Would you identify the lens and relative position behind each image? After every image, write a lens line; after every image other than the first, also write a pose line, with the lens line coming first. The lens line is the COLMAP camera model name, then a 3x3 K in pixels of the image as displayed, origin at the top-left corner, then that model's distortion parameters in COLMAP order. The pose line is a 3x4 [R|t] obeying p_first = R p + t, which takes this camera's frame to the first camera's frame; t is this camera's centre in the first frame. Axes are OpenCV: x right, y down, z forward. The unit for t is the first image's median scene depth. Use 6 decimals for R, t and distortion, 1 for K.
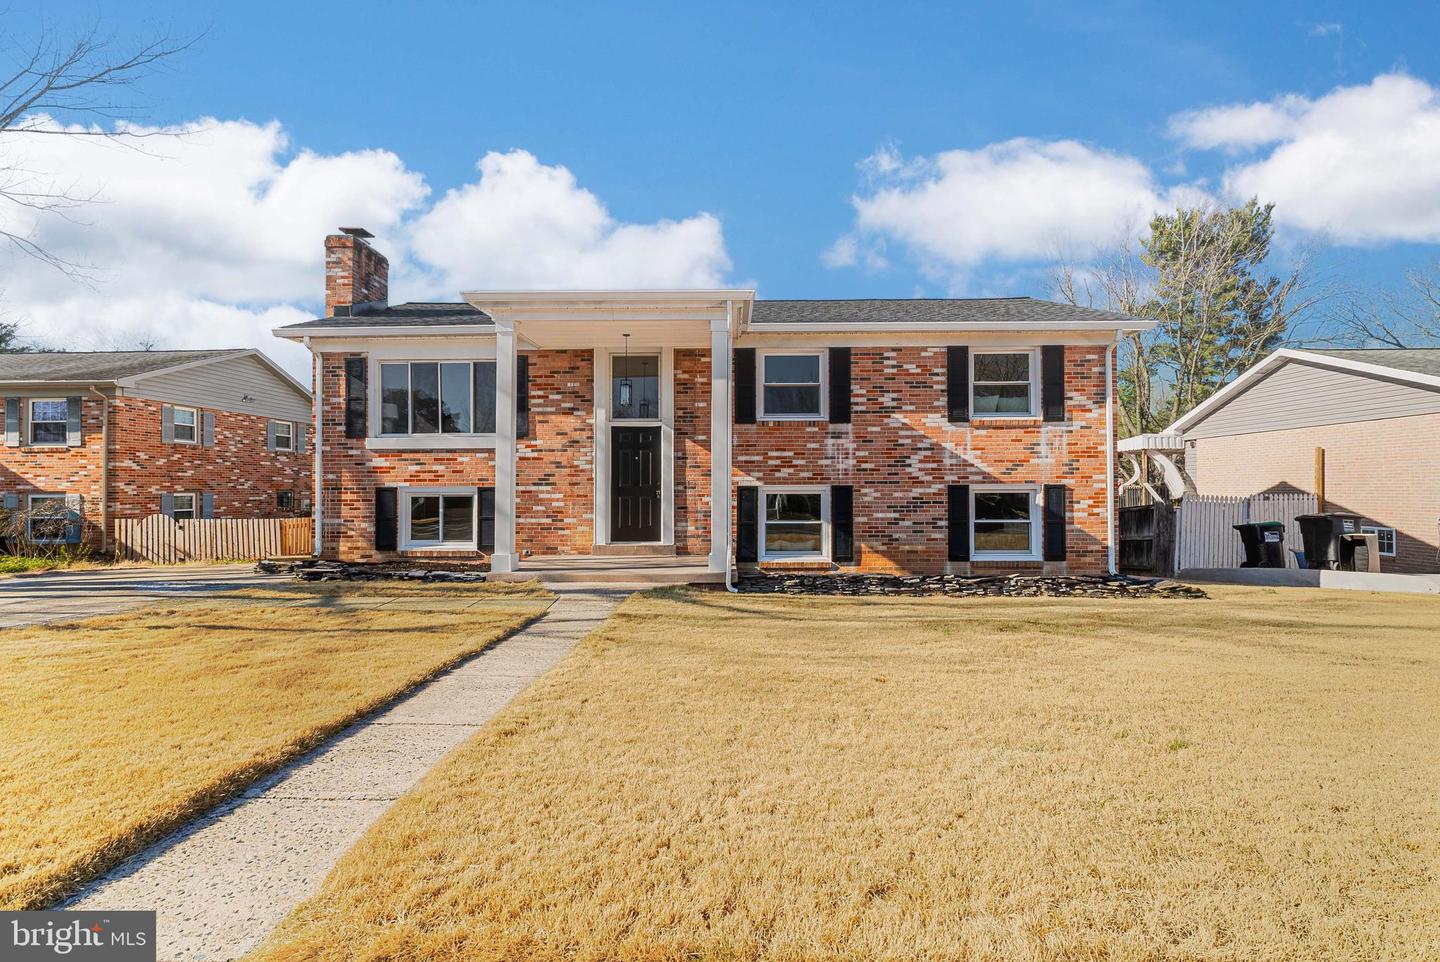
lens RADIAL K [[638.5, 0, 719.9], [0, 638.5, 484.8], [0, 0, 1]] dist [0.001097, 0.000266]
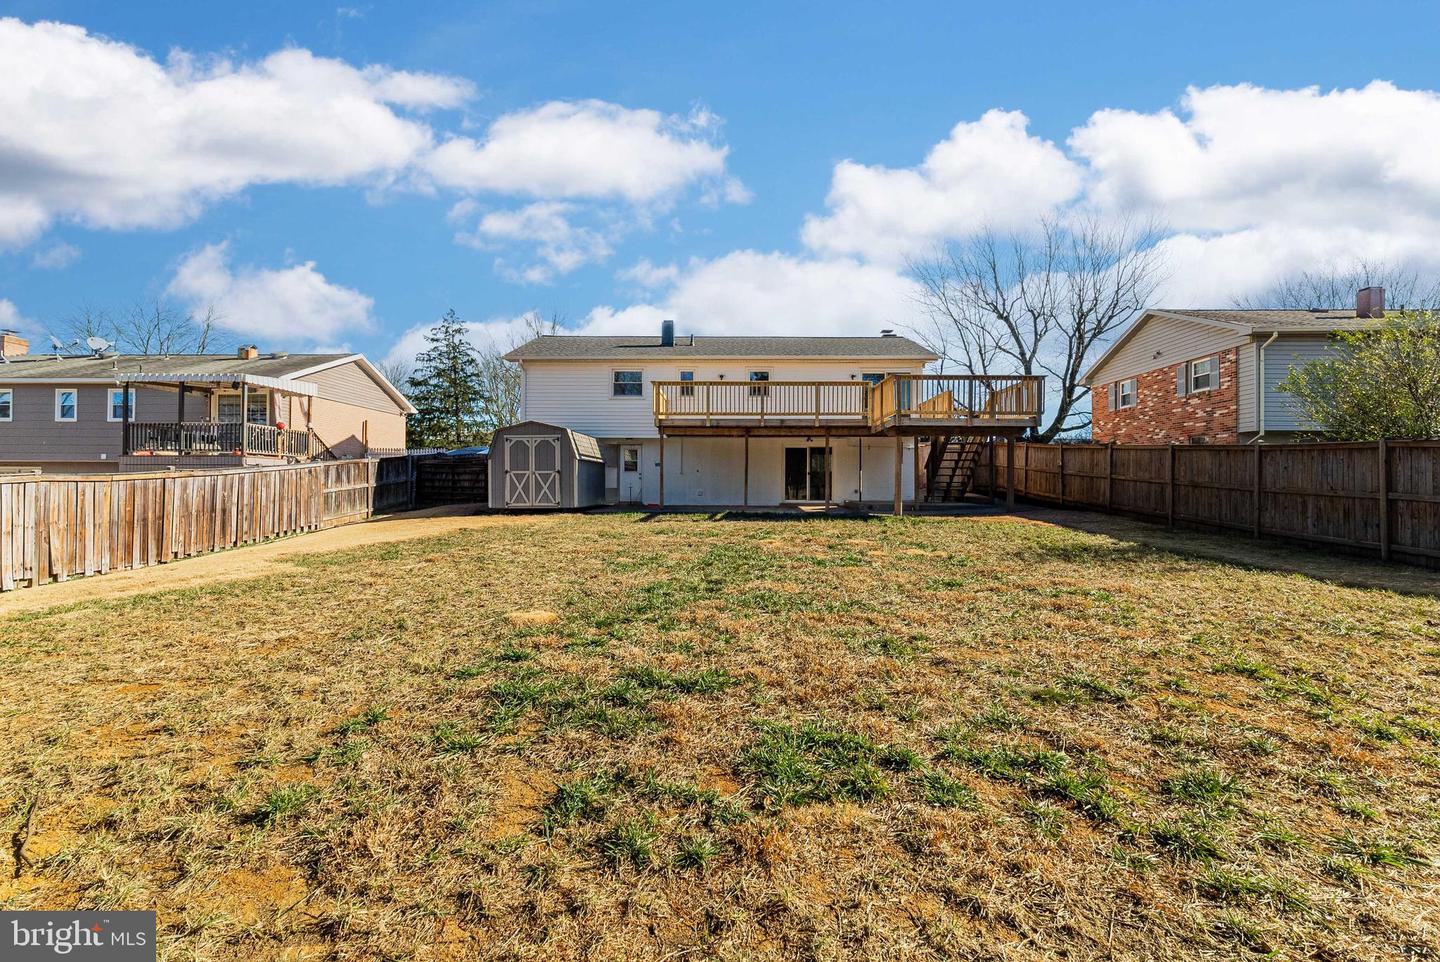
lens RADIAL K [[638.5, 0, 721.3], [0, 638.5, 480.4], [0, 0, 1]] dist [0.001097, 0.000266]
pose [[-0.999363, 0.000672, 0.035690, -0.039456], [0.000132, 0.999885, -0.015147, 0.091478], [-0.035696, -0.015132, -0.999248, 2.047896]]
